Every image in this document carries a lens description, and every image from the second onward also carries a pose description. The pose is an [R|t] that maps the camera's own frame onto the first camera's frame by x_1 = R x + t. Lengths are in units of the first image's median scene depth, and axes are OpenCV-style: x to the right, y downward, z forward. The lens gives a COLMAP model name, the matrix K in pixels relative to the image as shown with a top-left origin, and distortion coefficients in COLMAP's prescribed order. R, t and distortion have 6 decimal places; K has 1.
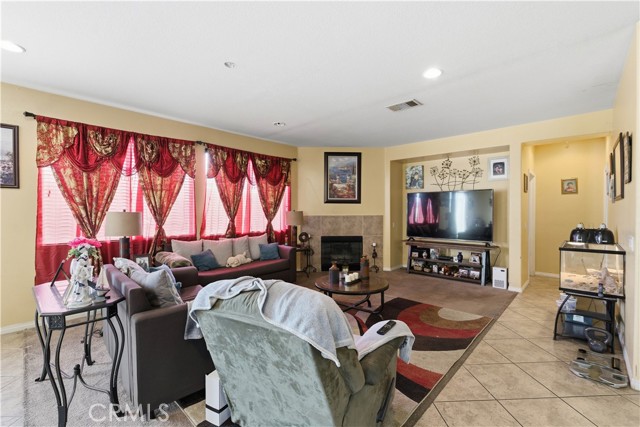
lens RADIAL K [[287.1, 0, 320.0], [0, 287.1, 213.1], [0, 0, 1]] dist [-0.005258, 0.001025]
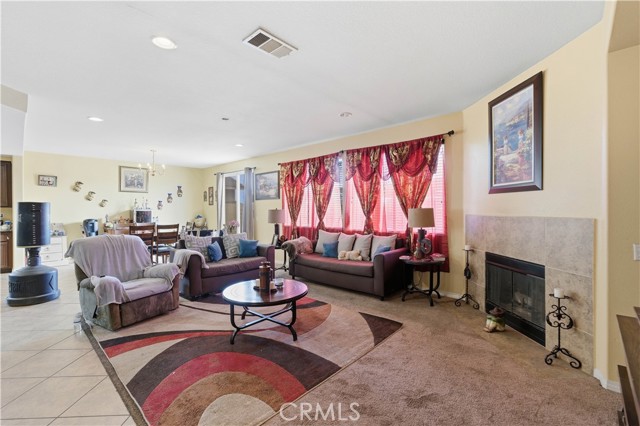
lens RADIAL K [[287.1, 0, 331.7], [0, 287.1, 210.2], [0, 0, 1]] dist [-0.005258, 0.001025]
pose [[0.010613, 0.004375, -0.999934, 0.812885], [-0.000357, 0.999990, 0.004372, -0.006662], [0.999944, 0.000311, 0.010615, 0.974037]]
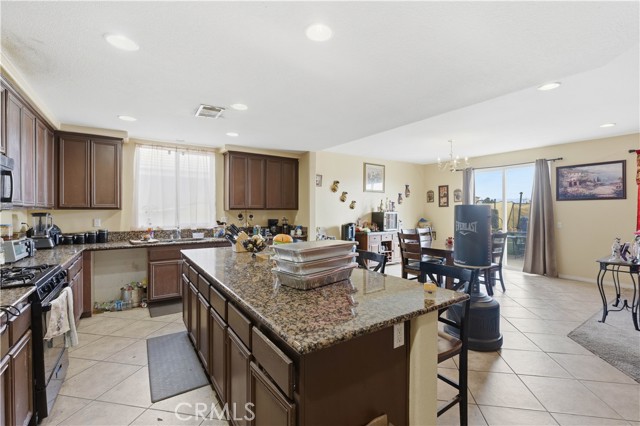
lens RADIAL K [[287.1, 0, 323.4], [0, 287.1, 210.9], [0, 0, 1]] dist [-0.005258, 0.001025]
pose [[-0.205417, 0.003148, -0.978669, 0.608931], [-0.003168, 0.999987, 0.003882, -0.014155], [0.978669, 0.003898, -0.205405, -0.233129]]
